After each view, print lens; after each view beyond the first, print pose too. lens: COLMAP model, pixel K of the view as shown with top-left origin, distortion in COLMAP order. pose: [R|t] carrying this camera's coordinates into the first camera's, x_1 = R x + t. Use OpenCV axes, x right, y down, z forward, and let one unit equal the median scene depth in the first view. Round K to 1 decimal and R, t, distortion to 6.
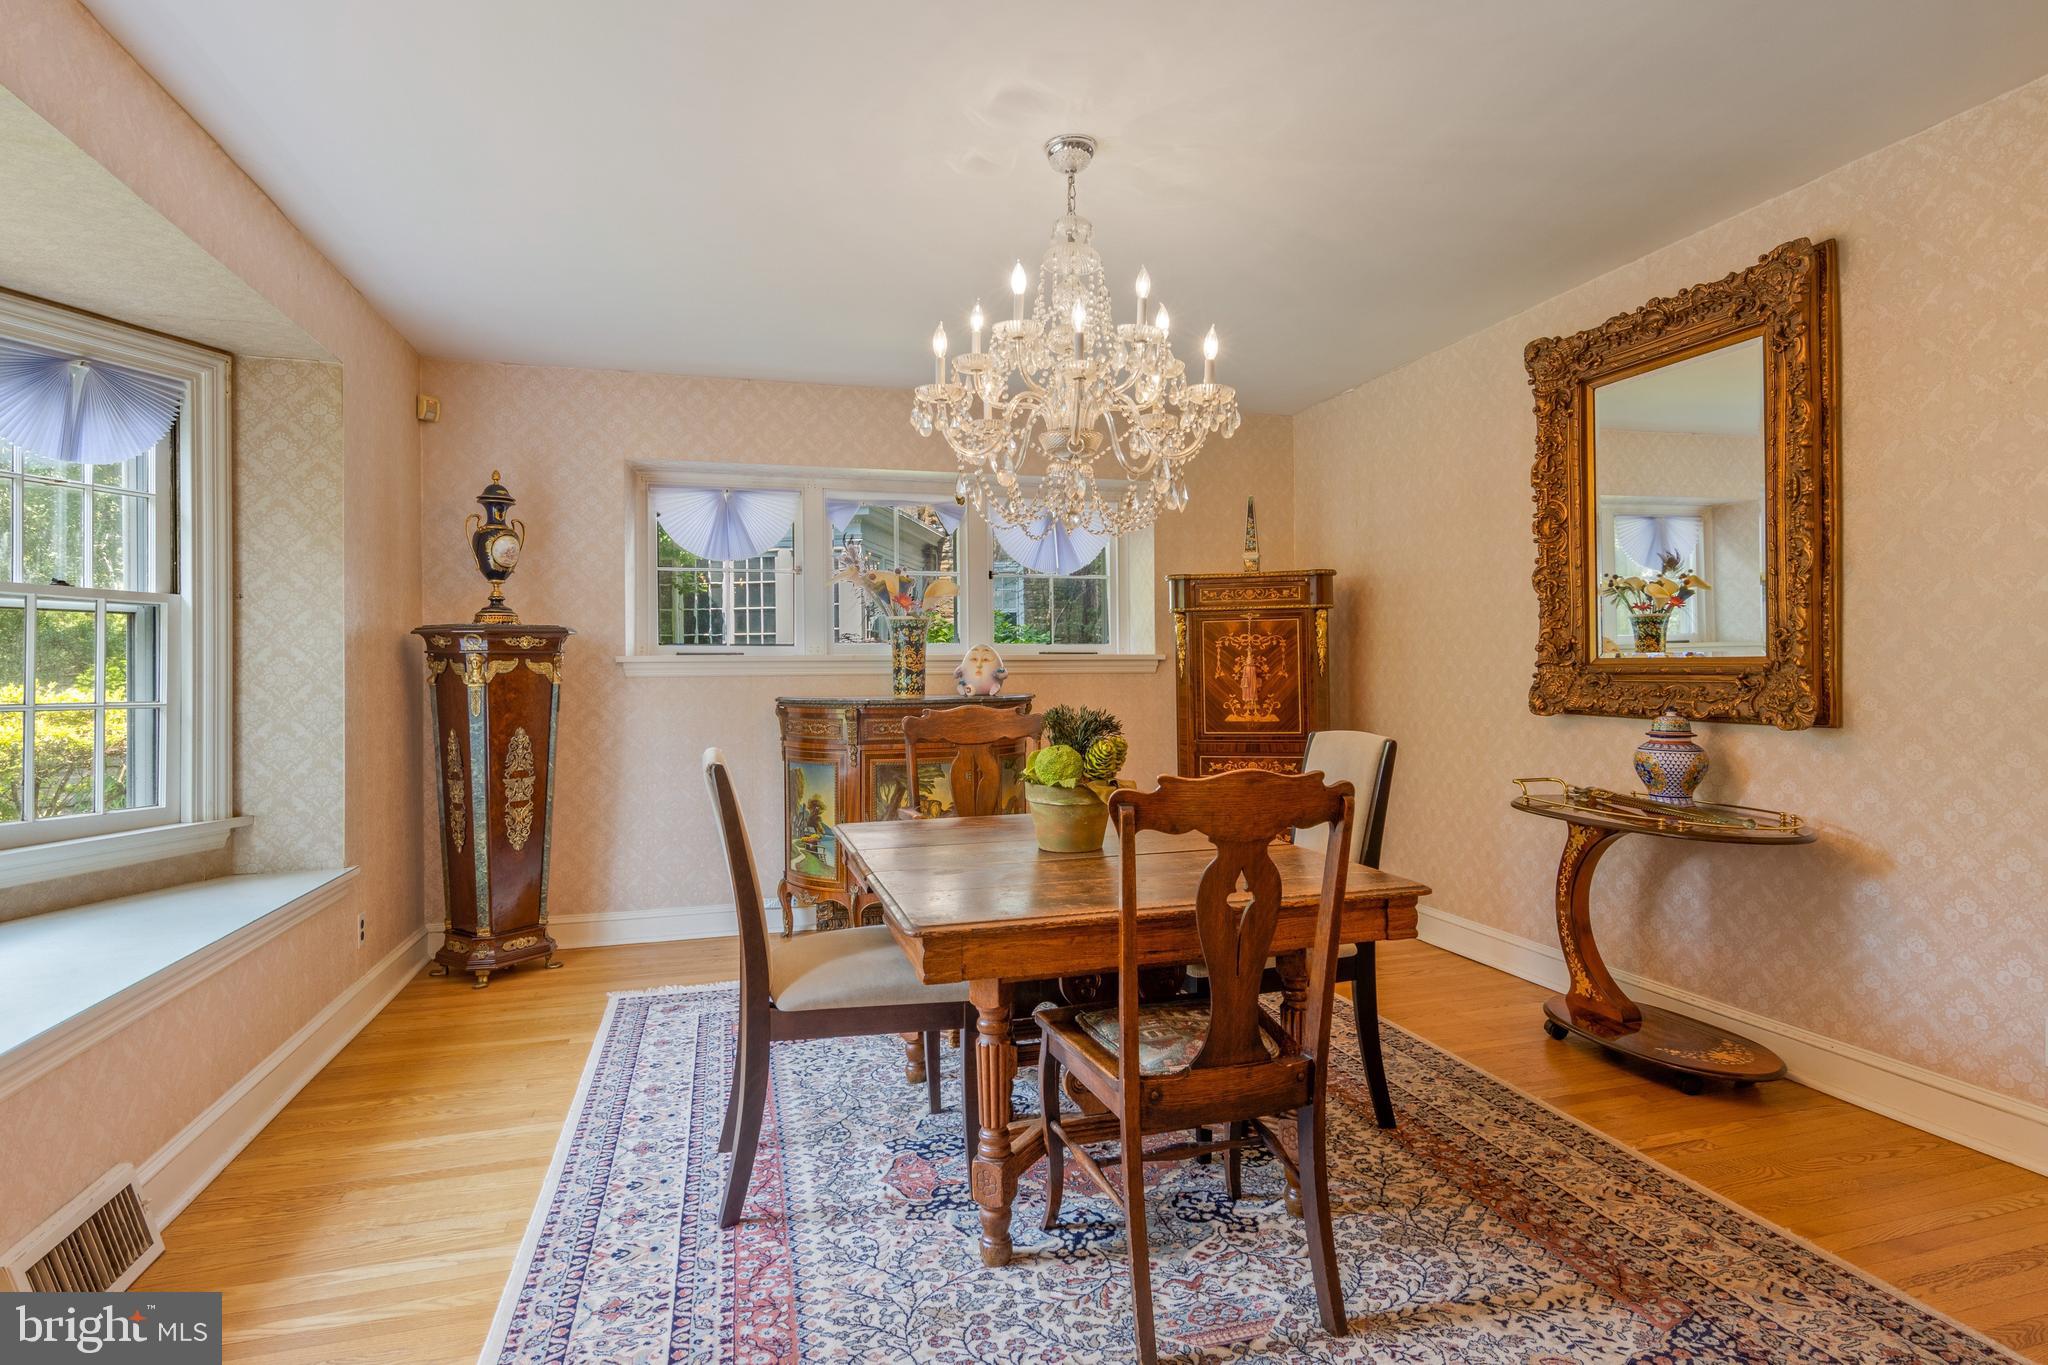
lens RADIAL K [[1051.8, 0, 1037.7], [0, 1051.8, 671.6], [0, 0, 1]] dist [0.017633, 0.000012]
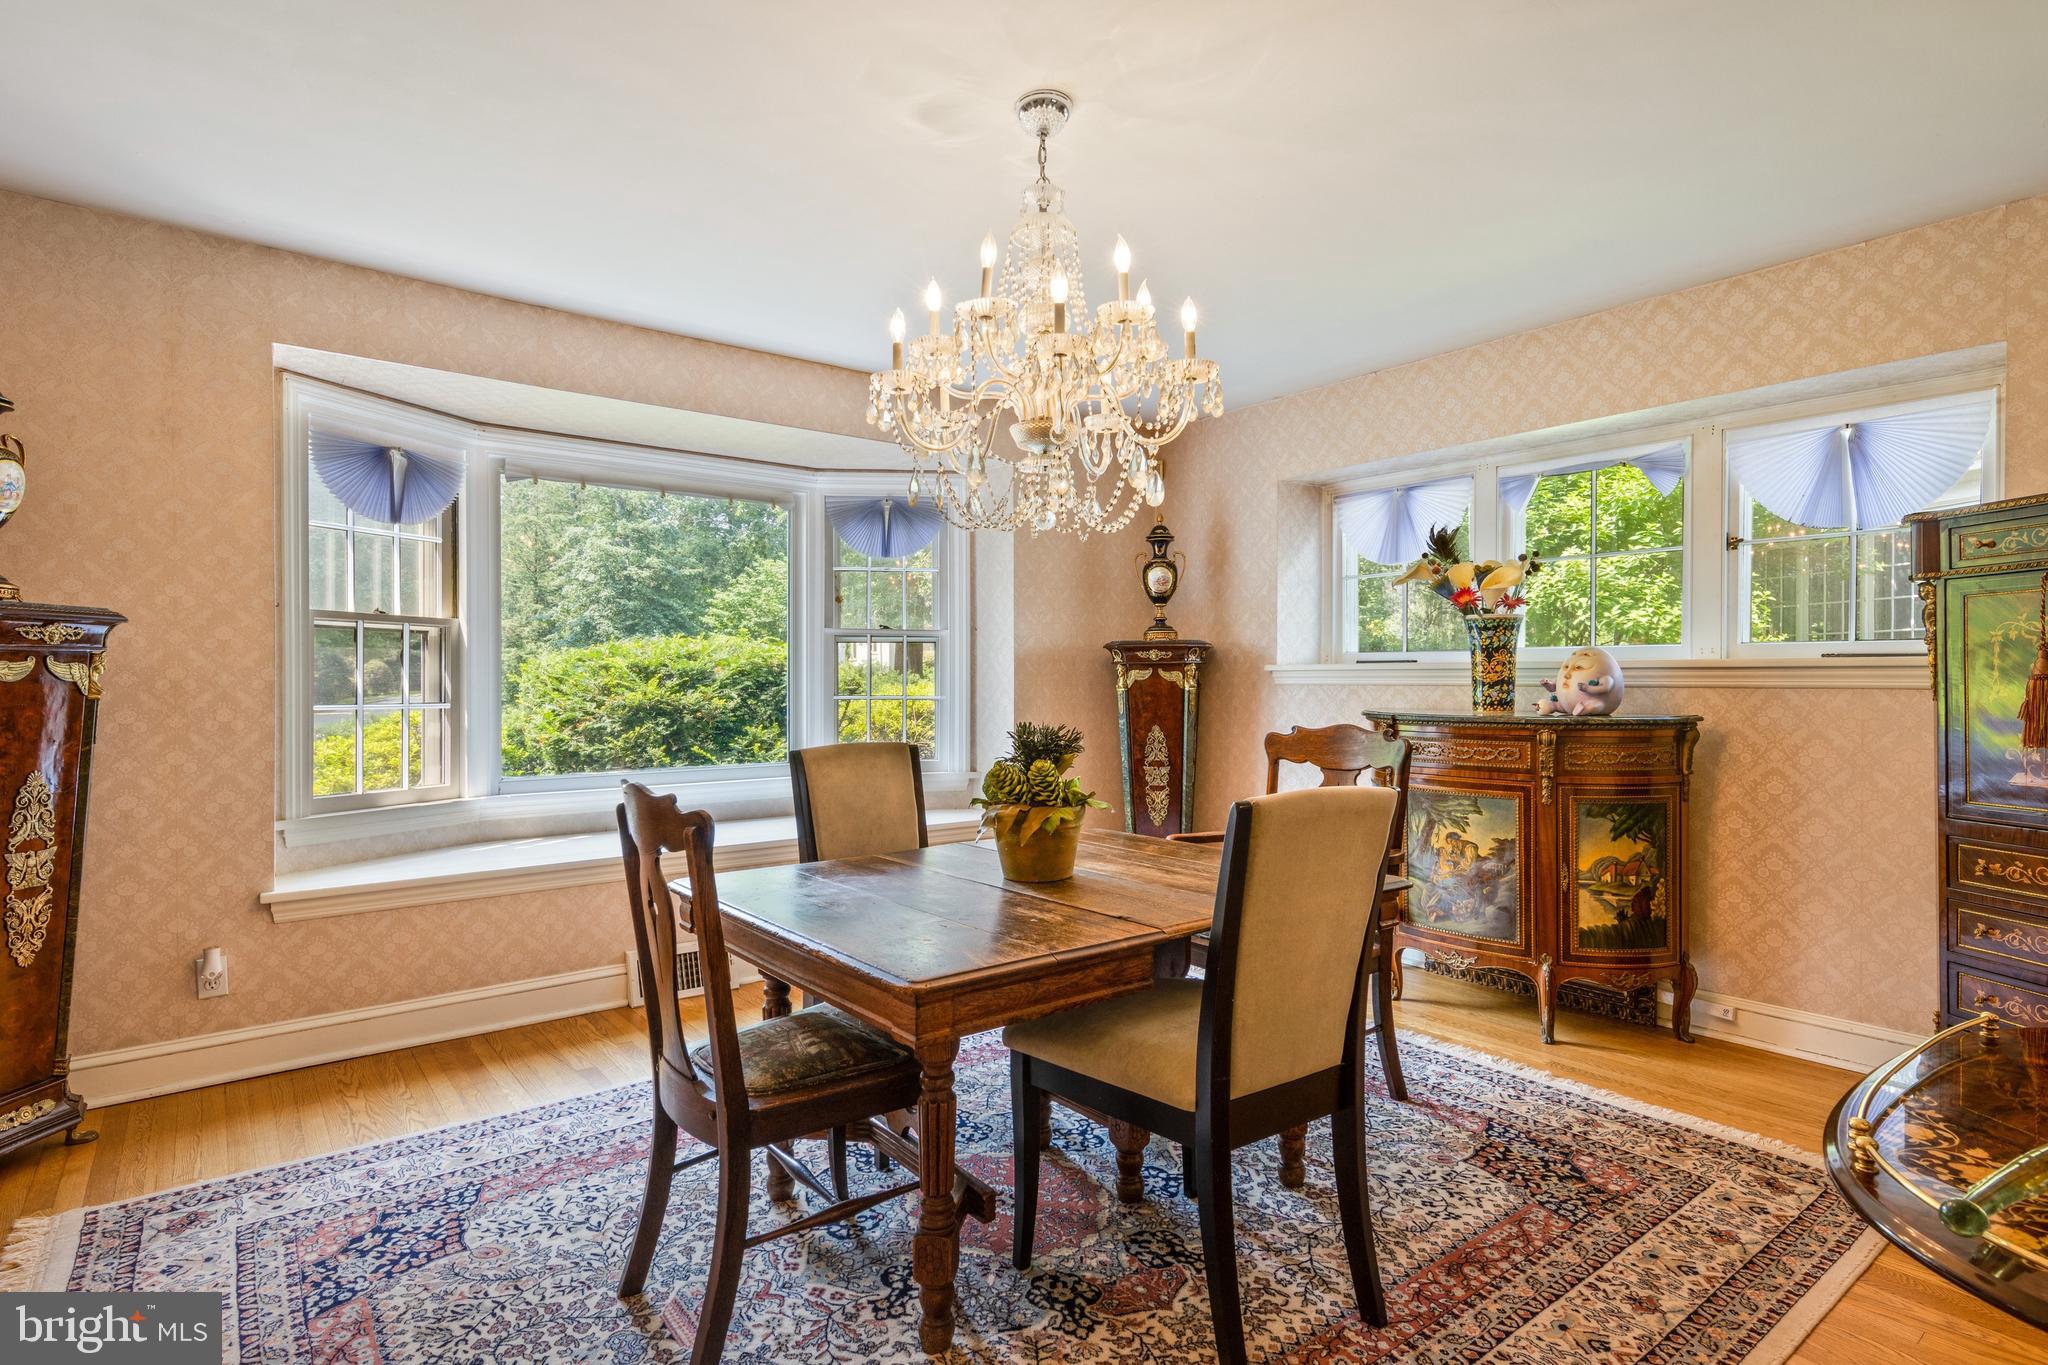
lens RADIAL K [[1051.8, 0, 1037.0], [0, 1051.8, 680.1], [0, 0, 1]] dist [0.017633, 0.000012]
pose [[0.370968, 0.006302, -0.928624, 0.532175], [-0.008634, 0.999957, 0.003337, -0.001389], [0.928606, 0.006780, 0.371006, 0.396853]]
